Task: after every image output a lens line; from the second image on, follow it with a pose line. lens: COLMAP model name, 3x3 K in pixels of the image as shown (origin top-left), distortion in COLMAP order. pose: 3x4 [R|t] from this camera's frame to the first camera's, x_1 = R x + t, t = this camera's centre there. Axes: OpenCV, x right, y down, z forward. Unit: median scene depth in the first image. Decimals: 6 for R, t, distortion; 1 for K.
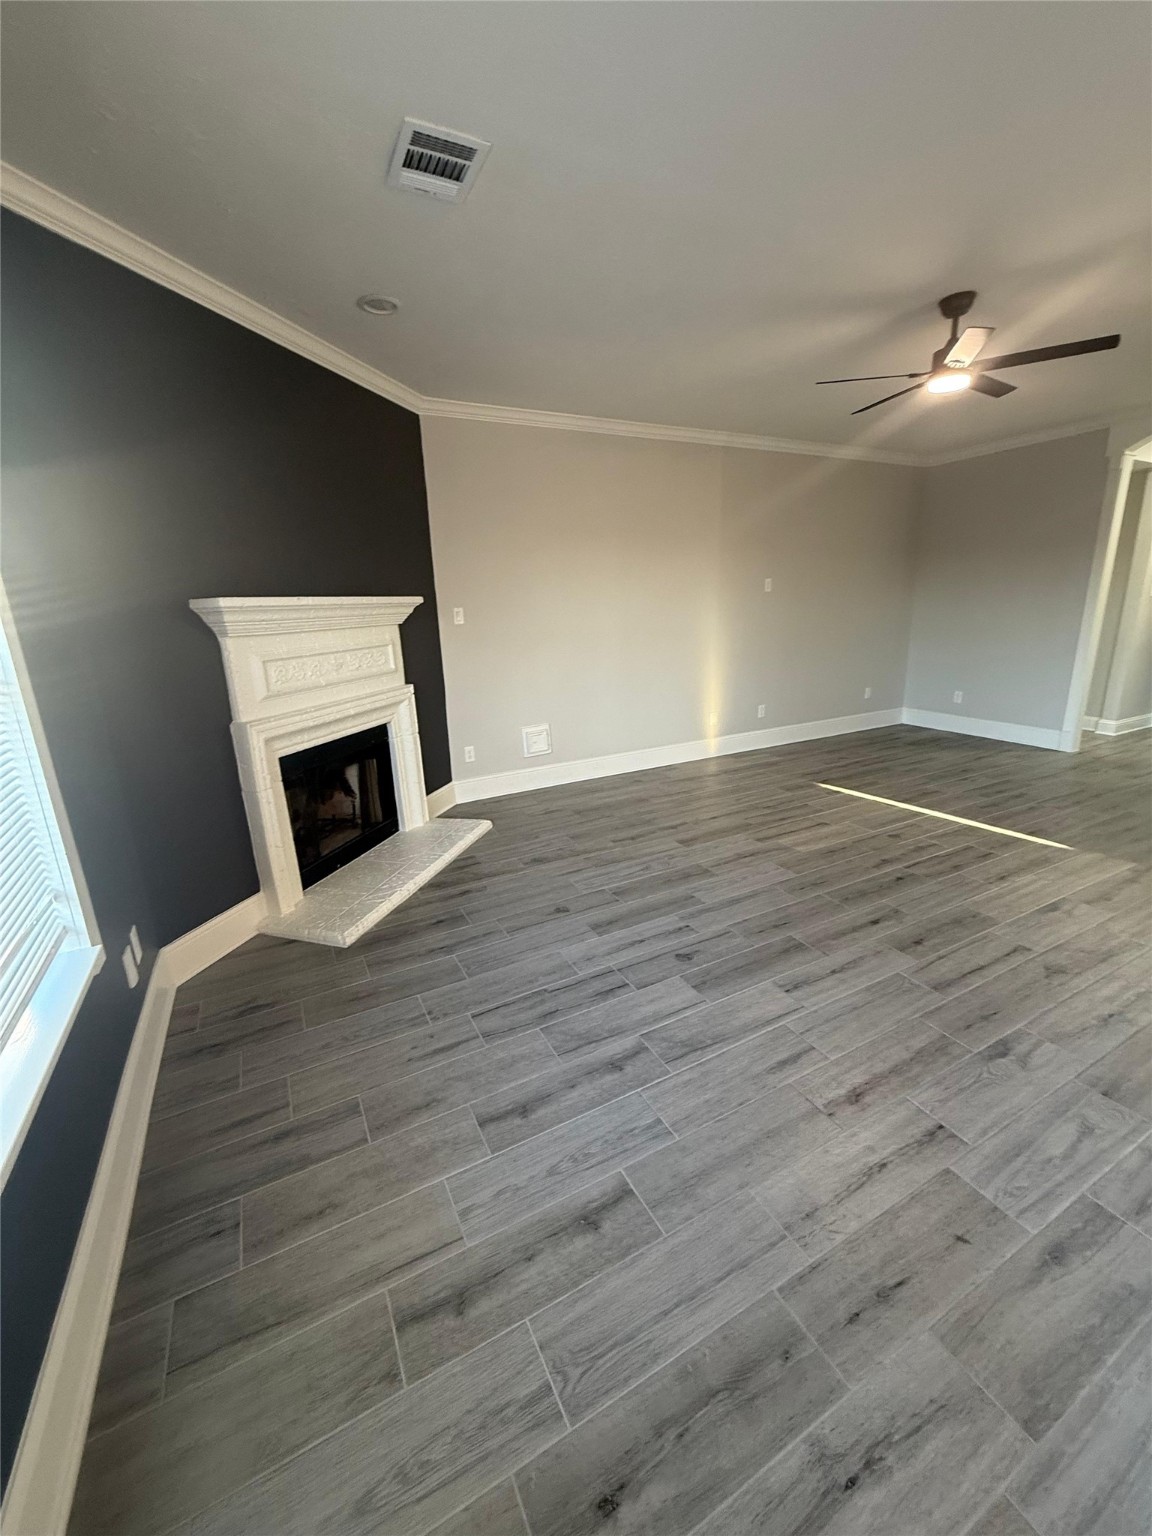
lens RADIAL K [[615.0, 0, 583.1], [0, 615.0, 764.4], [0, 0, 1]] dist [-0.000149, 0.000291]
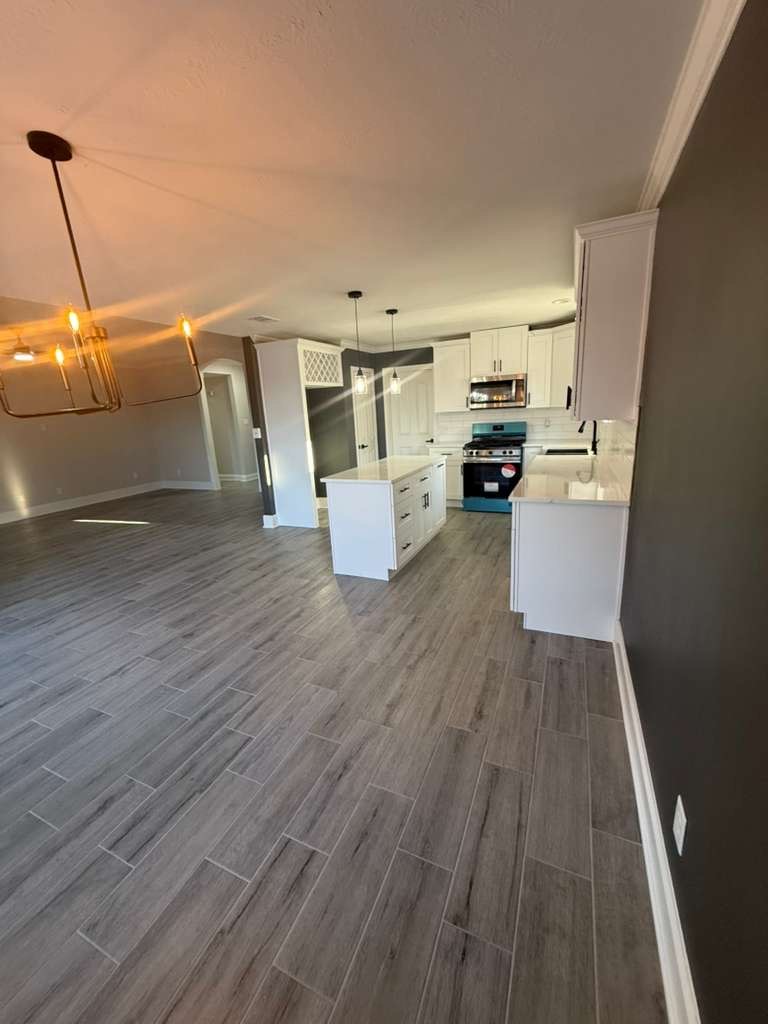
lens RADIAL K [[407.3, 0, 384.3], [0, 407.3, 509.7], [0, 0, 1]] dist [0.001004, 0.000197]
pose [[0.788293, -0.161366, 0.593764, 0.817864], [0.191074, 0.981489, 0.013064, 0.370407], [-0.584881, 0.103155, 0.804533, -1.515073]]
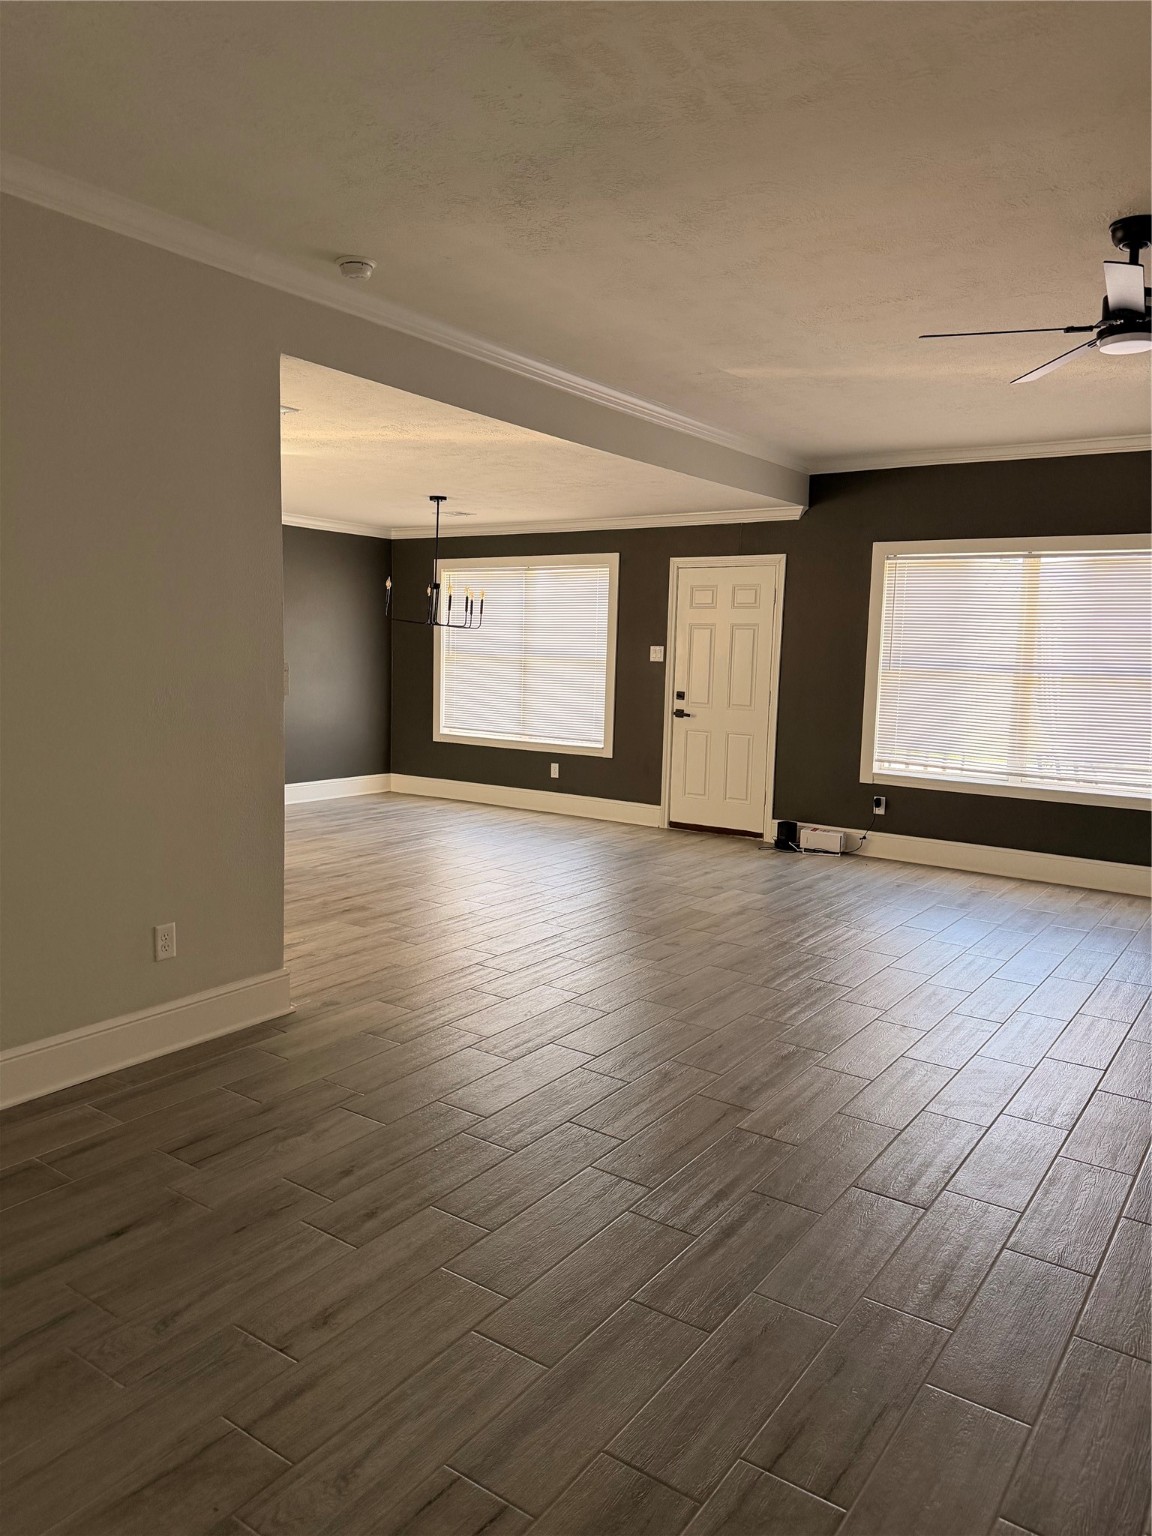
lens RADIAL K [[1096.5, 0, 576.0], [0, 1096.5, 768.0], [0, 0, 1]] dist [0.003412, -0.000504]
pose [[-0.887648, 0.060557, -0.456523, 2.012137], [-0.121292, 0.925574, 0.358611, -0.670618], [0.444262, 0.373693, -0.814239, 2.230891]]
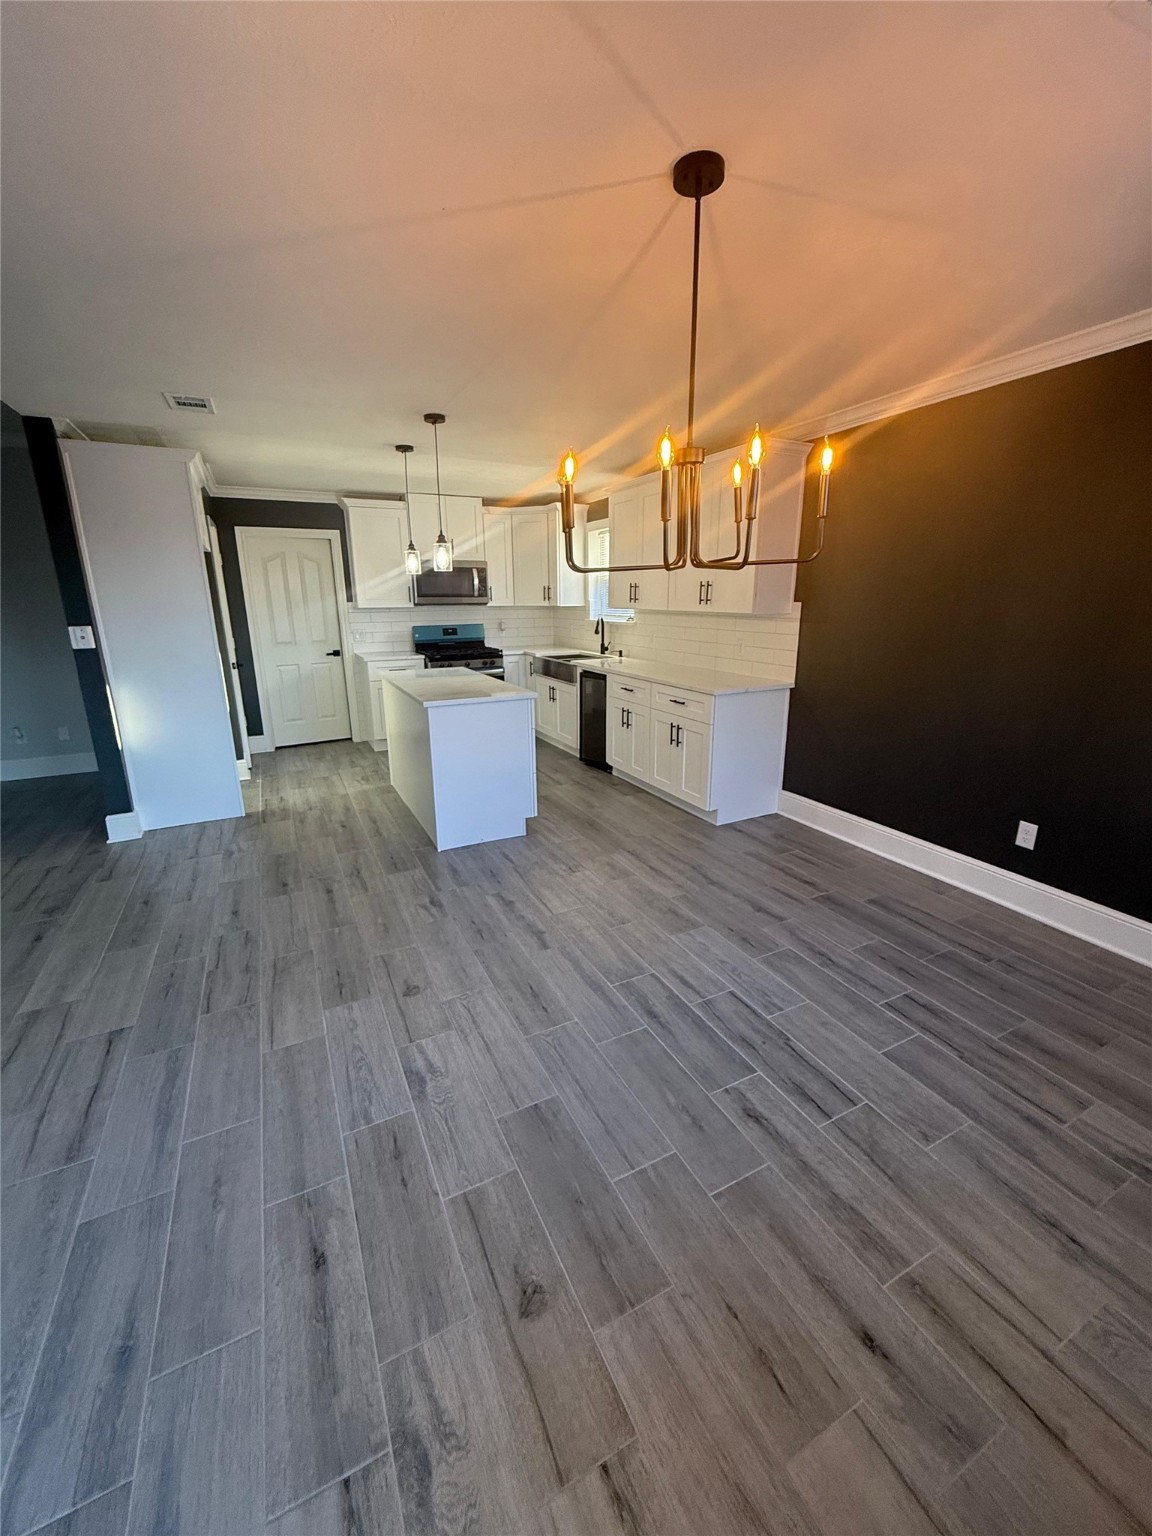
lens RADIAL K [[611.0, 0, 576.4], [0, 611.0, 764.6], [0, 0, 1]] dist [0.001004, 0.000197]
pose [[0.019575, -0.236664, 0.971394, 0.157160], [0.270163, 0.936690, 0.222765, 0.152656], [-0.962616, 0.258074, 0.082273, -0.615427]]
